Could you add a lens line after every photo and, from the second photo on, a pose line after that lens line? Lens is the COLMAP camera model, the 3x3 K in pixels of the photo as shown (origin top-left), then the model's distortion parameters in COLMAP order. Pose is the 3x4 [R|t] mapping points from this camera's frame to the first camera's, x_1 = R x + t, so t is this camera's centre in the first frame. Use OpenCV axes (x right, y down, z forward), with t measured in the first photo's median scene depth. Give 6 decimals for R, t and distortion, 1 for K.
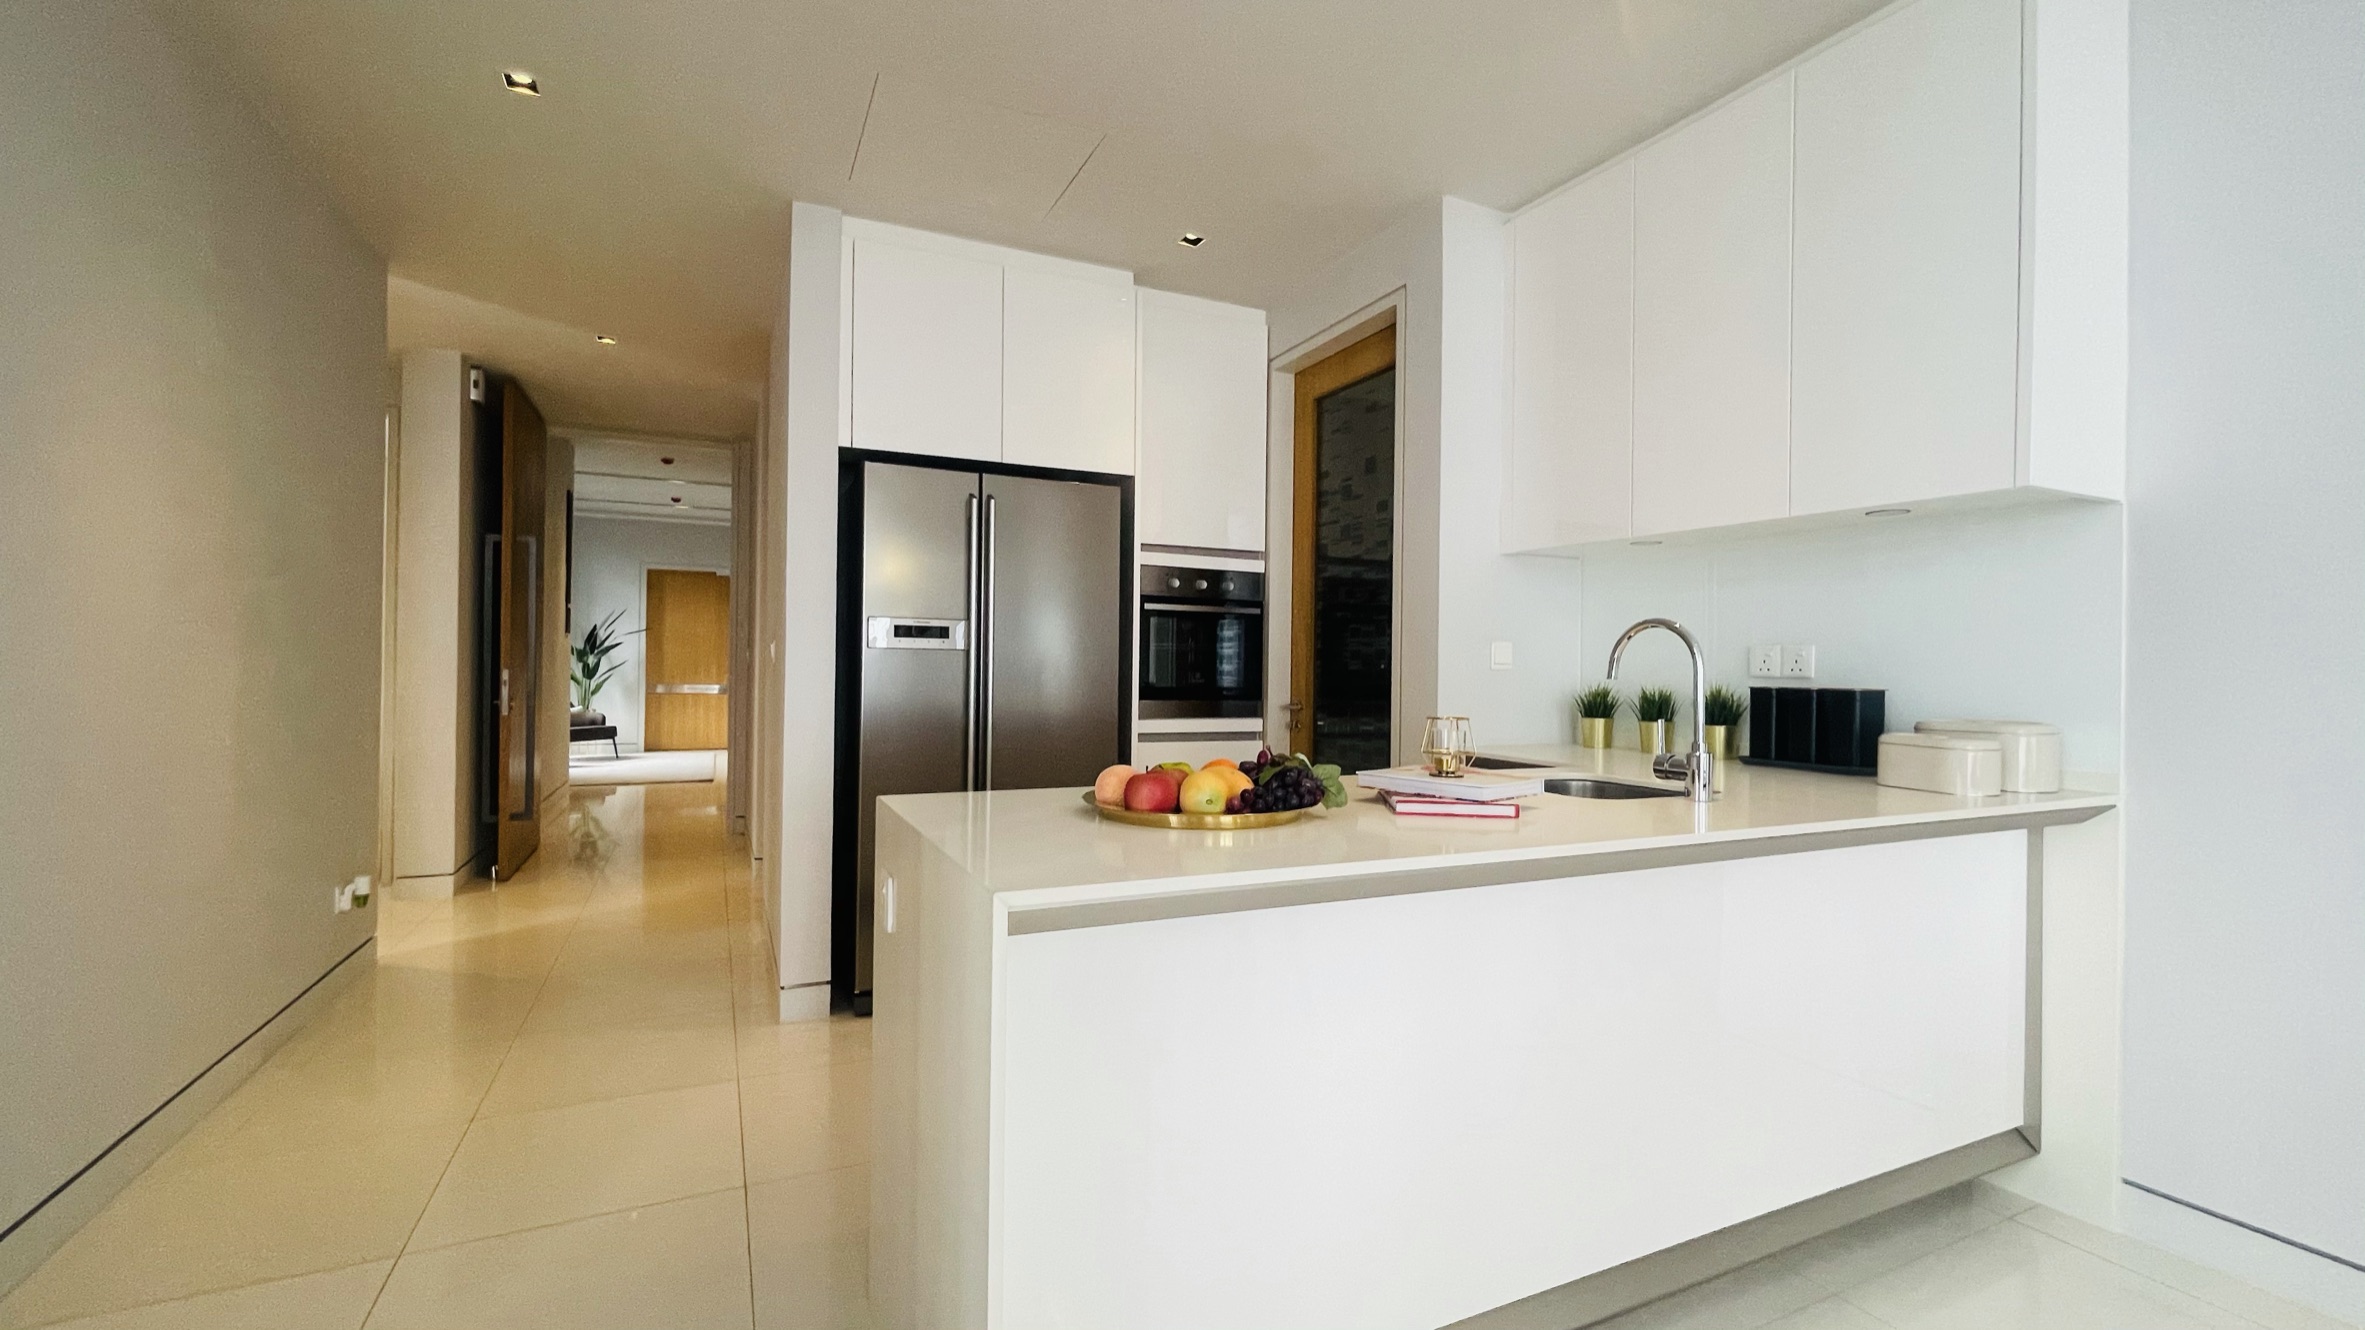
lens RADIAL K [[962.2, 0, 1175.6], [0, 962.2, 658.6], [0, 0, 1]] dist [-0.000108, -0.000832]
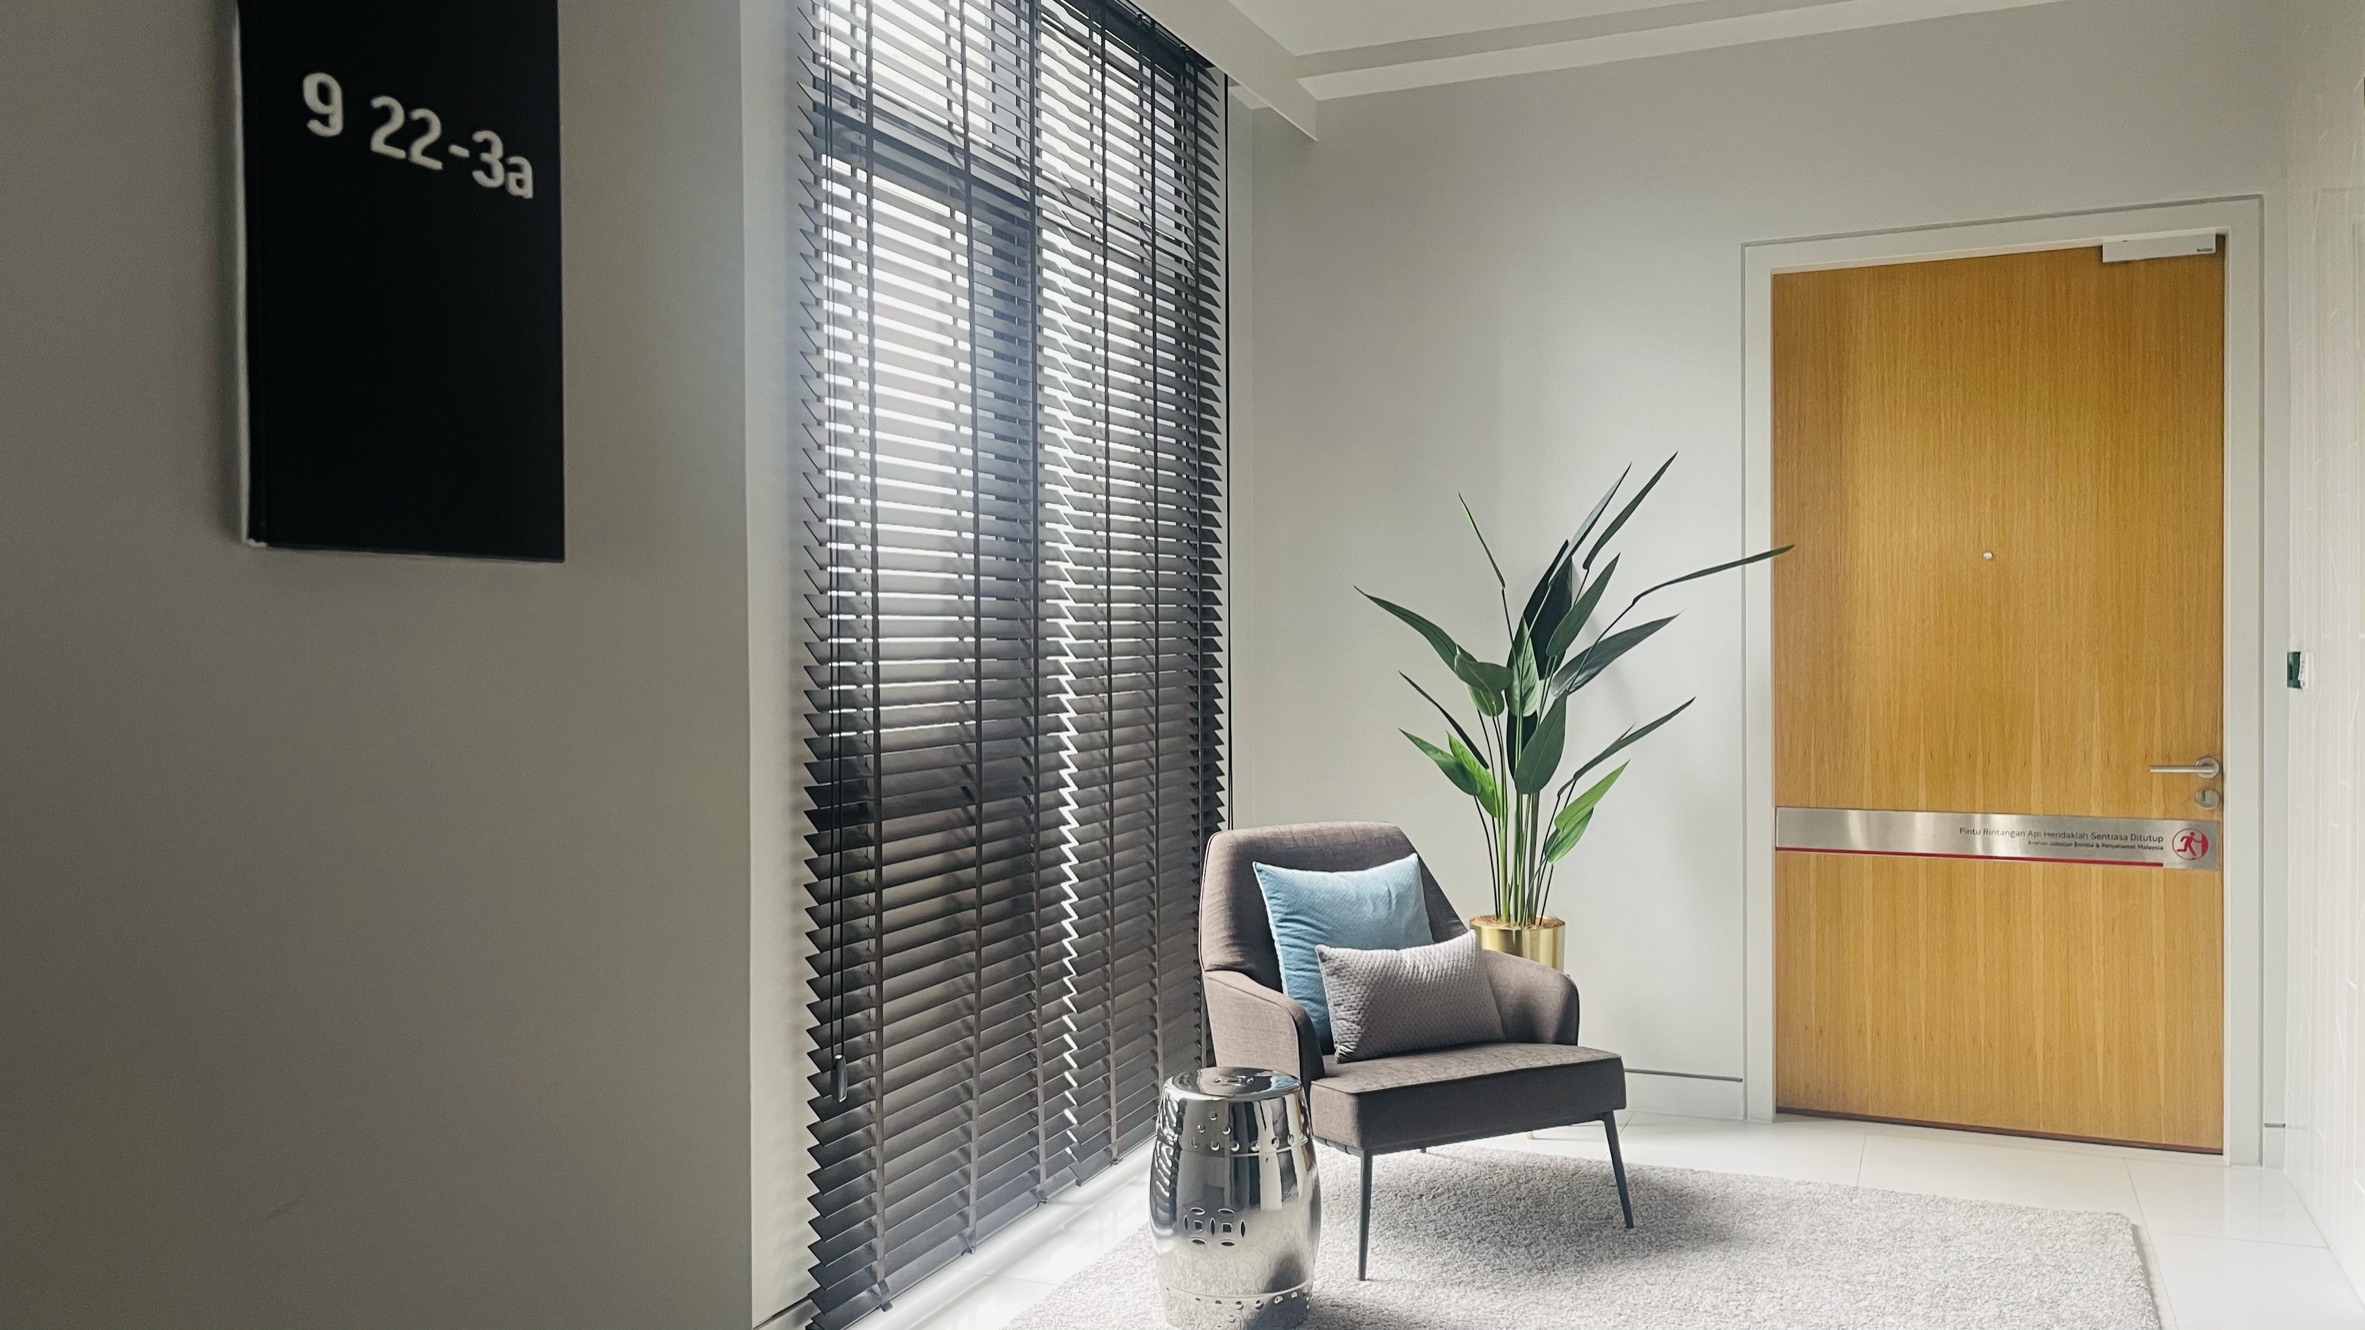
lens RADIAL K [[1803.0, 0, 1180.6], [0, 1803.0, 654.5], [0, 0, 1]] dist [0.007110, -0.015684]
pose [[0.664998, -0.010017, -0.746778, -0.345412], [0.018098, 0.999833, 0.002704, -0.010958], [0.746625, -0.015313, 0.665068, 0.647450]]
